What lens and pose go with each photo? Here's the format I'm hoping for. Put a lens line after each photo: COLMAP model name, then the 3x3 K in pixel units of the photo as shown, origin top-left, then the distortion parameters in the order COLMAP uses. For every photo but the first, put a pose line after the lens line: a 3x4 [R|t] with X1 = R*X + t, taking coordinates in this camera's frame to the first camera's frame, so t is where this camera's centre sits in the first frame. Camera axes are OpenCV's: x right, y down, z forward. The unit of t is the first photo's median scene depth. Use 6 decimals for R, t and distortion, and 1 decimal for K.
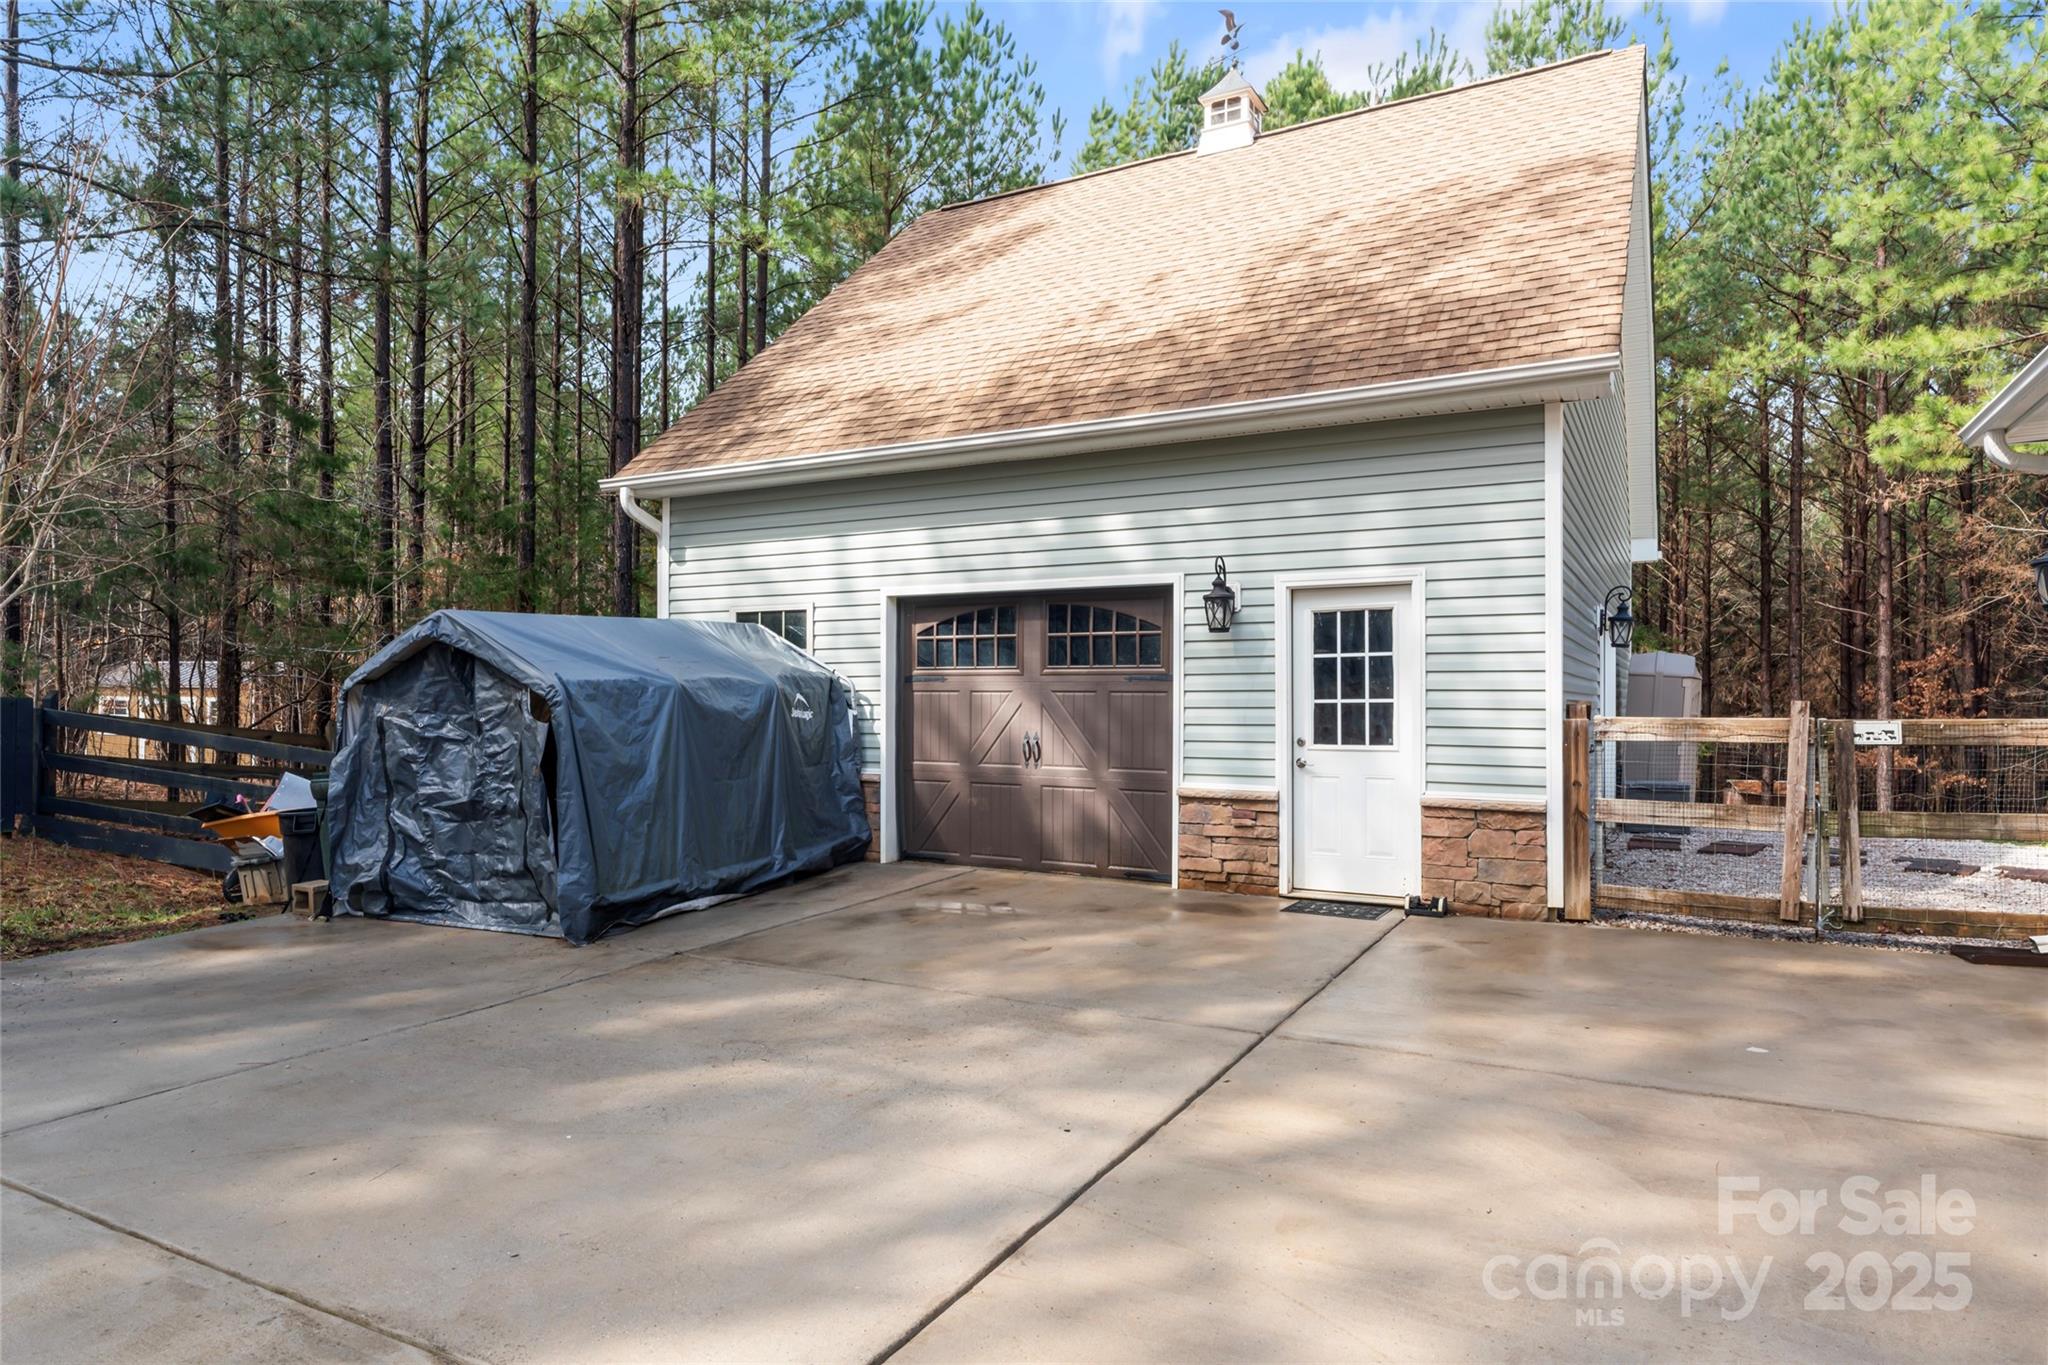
lens RADIAL K [[1204.8, 0, 1024.0], [0, 1204.8, 686.5], [0, 0, 1]] dist [0.003875, 0.000516]
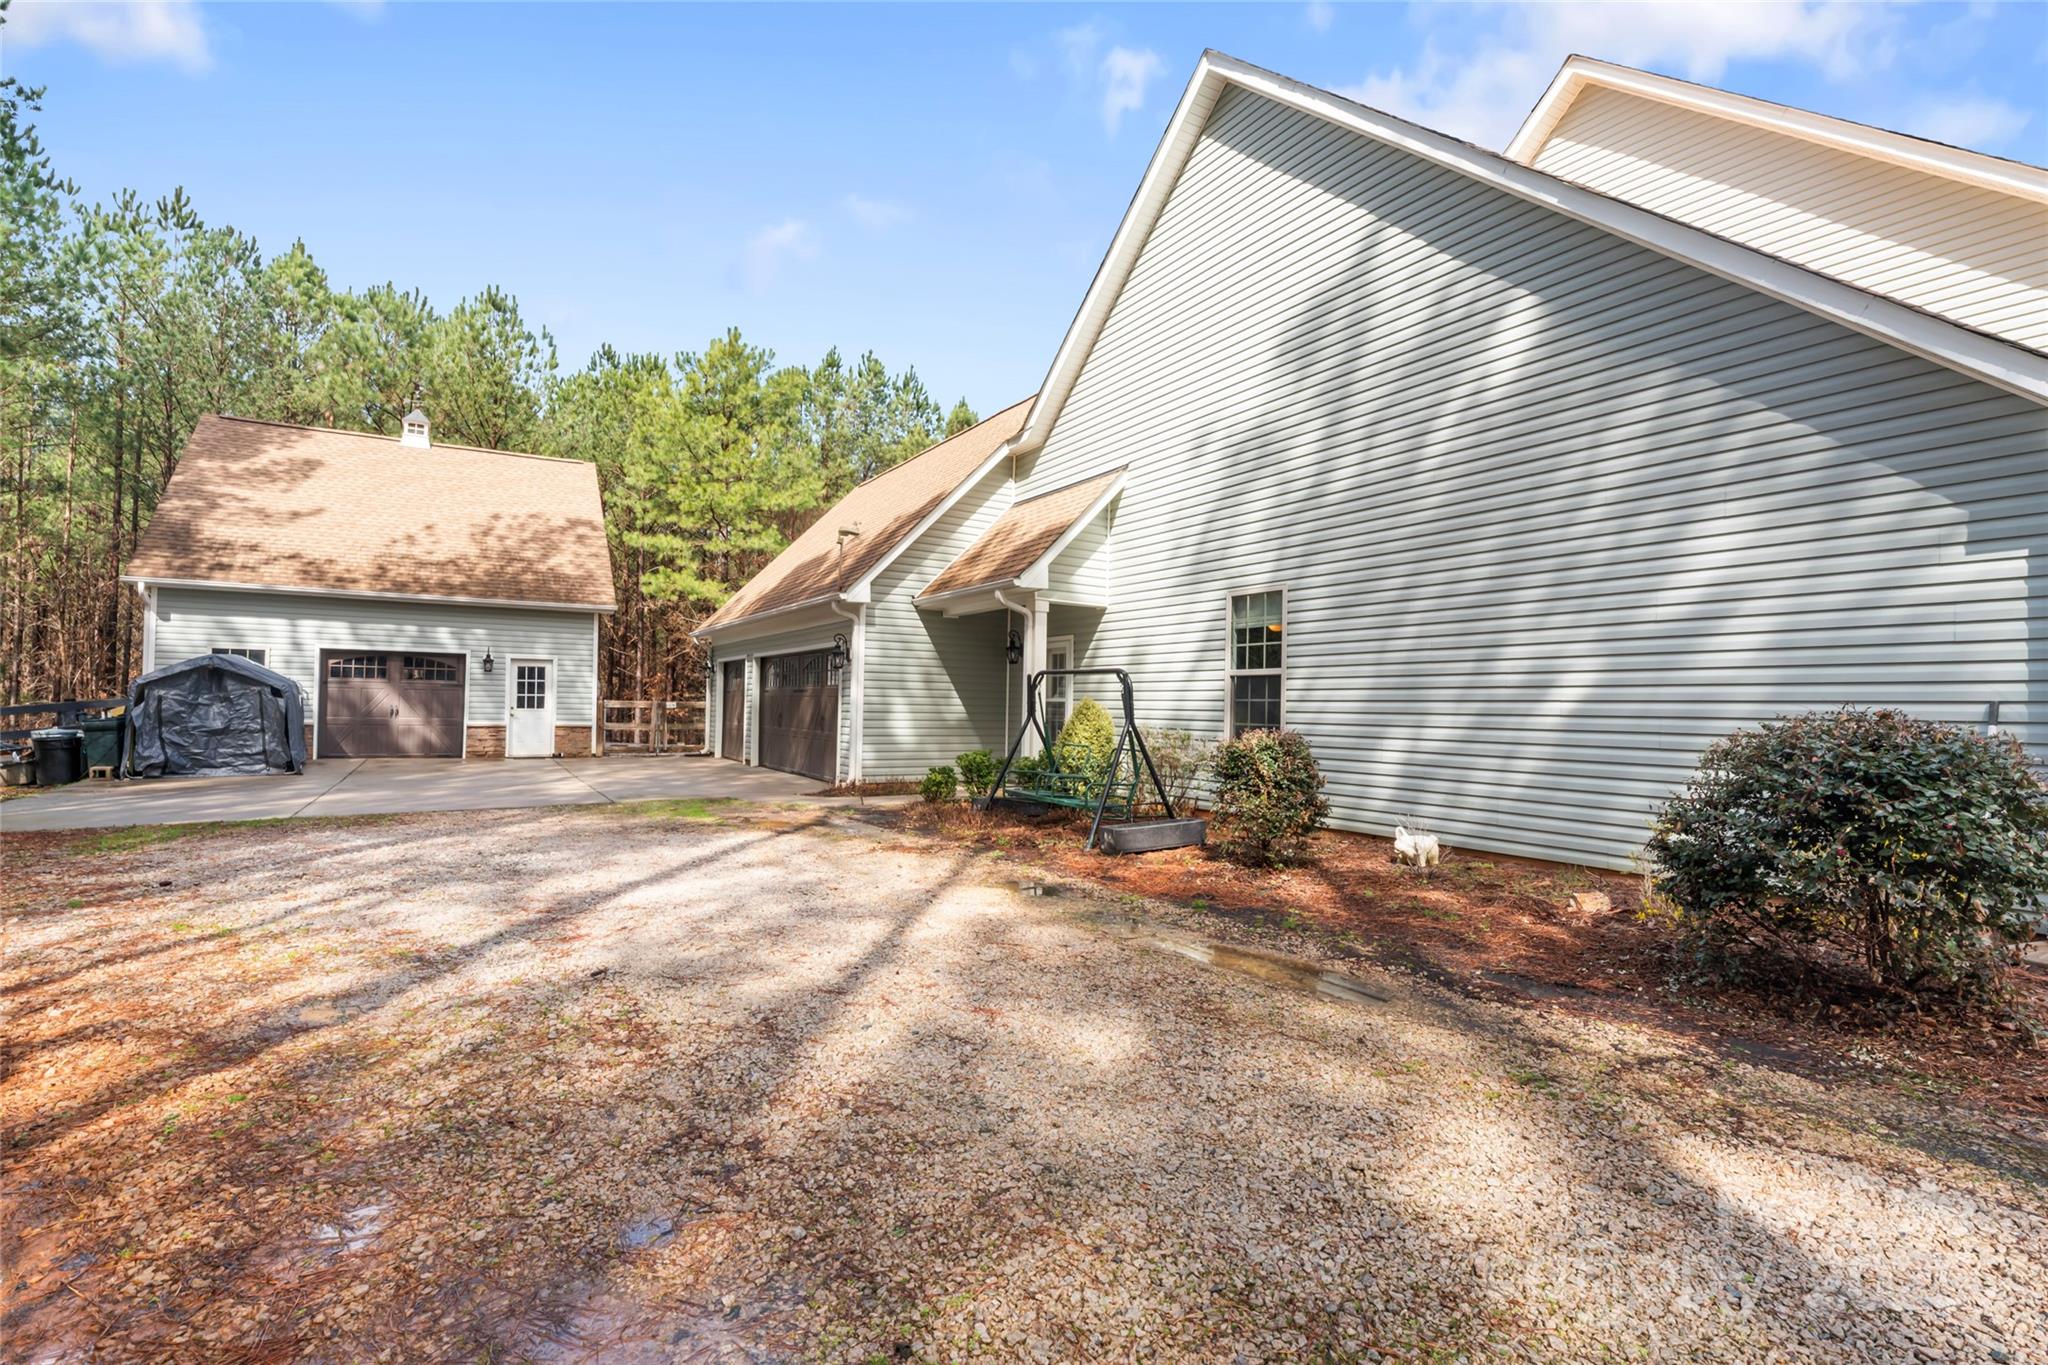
lens RADIAL K [[1029.1, 0, 1020.7], [0, 1029.1, 692.6], [0, 0, 1]] dist [-0.000479, 0.000082]
pose [[0.534515, 0.018751, 0.844951, -1.254867], [-0.025289, 0.999661, -0.006187, -0.010058], [-0.844781, -0.018061, 0.534808, -1.462240]]
